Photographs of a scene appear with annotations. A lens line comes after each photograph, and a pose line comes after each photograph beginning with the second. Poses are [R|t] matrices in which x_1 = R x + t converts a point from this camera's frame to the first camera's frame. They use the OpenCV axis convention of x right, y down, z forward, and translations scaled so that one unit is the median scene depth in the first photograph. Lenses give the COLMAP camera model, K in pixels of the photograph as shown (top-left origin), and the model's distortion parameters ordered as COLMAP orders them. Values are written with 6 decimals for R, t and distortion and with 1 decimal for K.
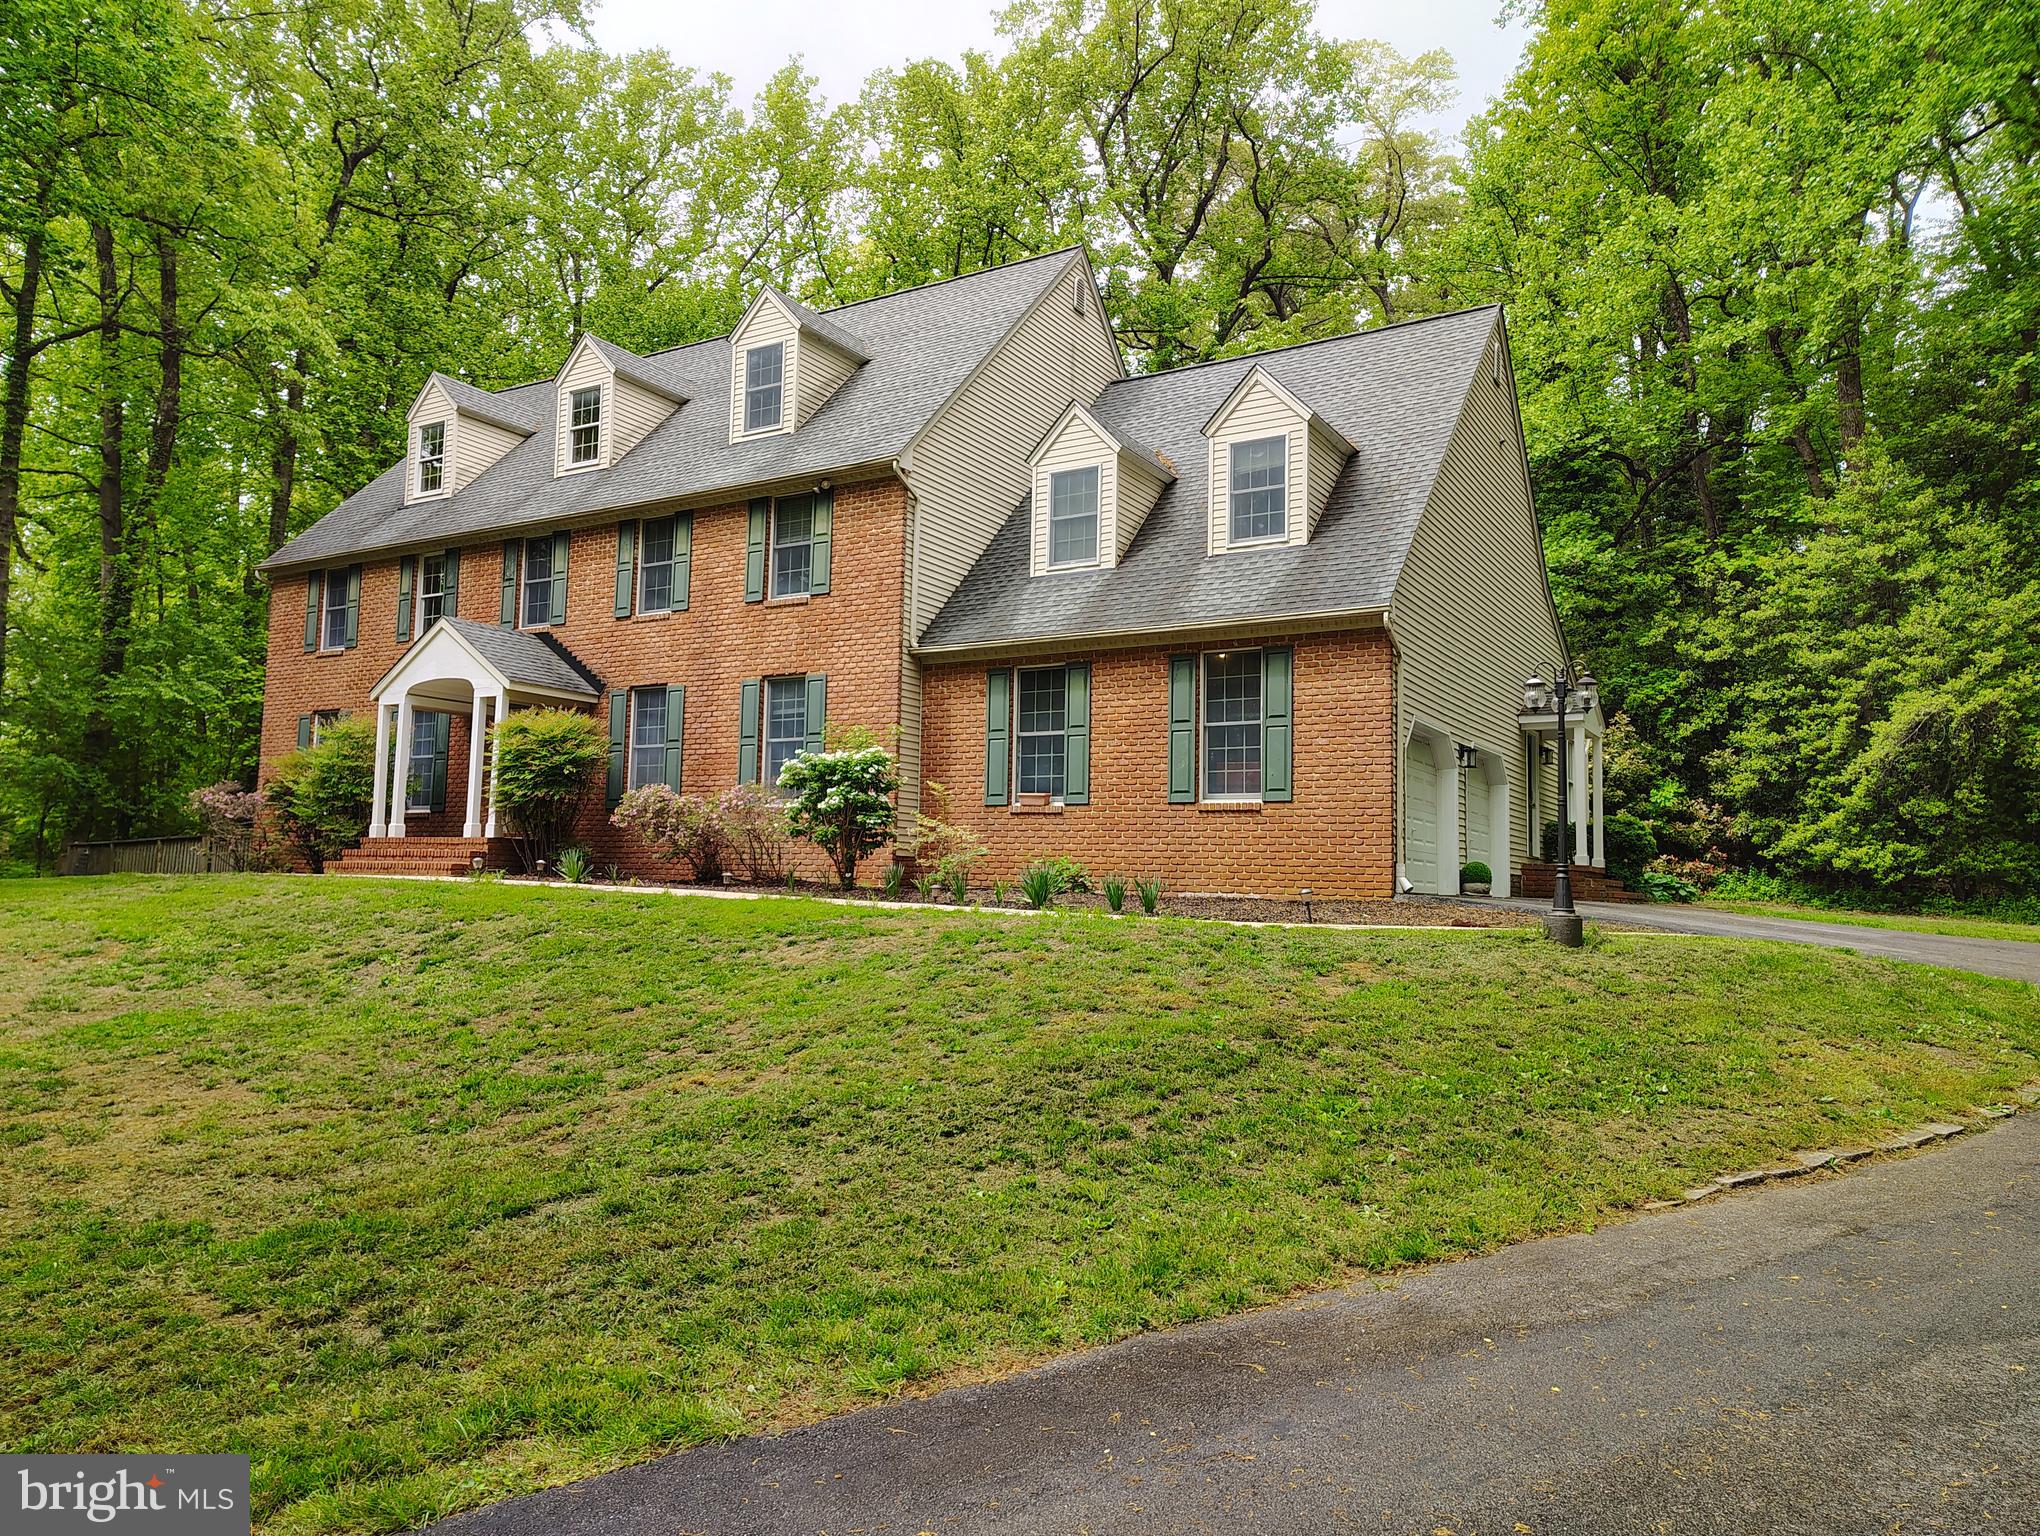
lens RADIAL K [[1423.9, 0, 1020.0], [0, 1423.9, 768.0], [0, 0, 1]] dist [0.090354, -0.138546]
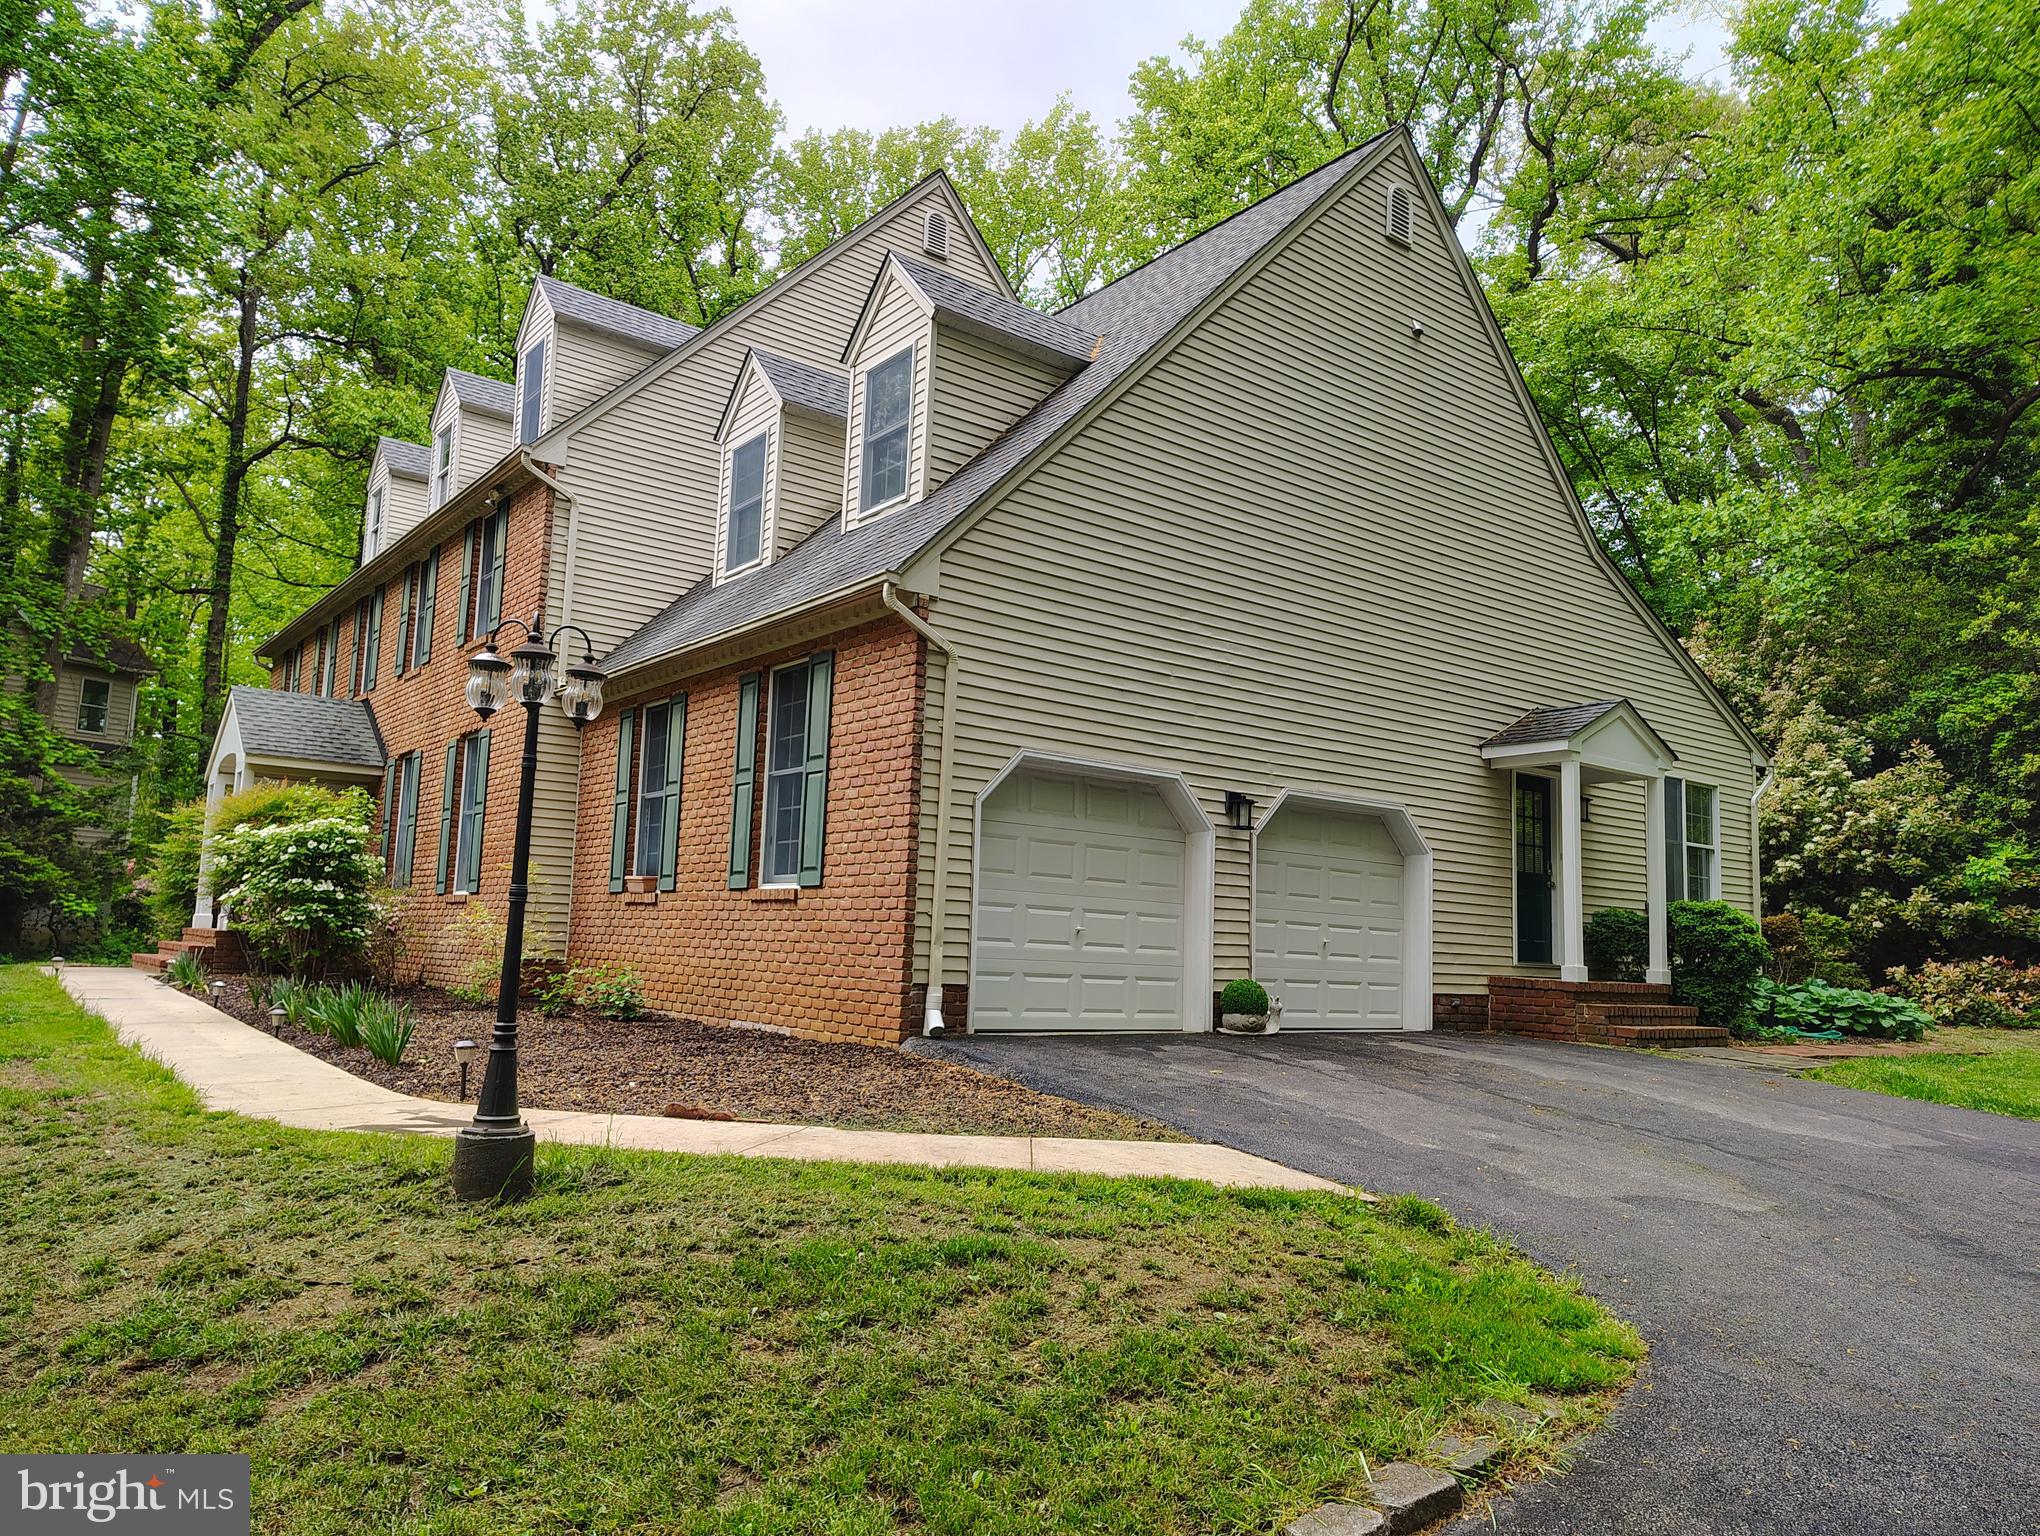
lens RADIAL K [[1423.9, 0, 1020.0], [0, 1423.9, 768.0], [0, 0, 1]] dist [0.090354, -0.138546]
pose [[0.932101, -0.034948, -0.360508, 0.400727], [0.016614, 0.998412, -0.053833, 0.004601], [0.361816, 0.044189, 0.931202, 0.333523]]
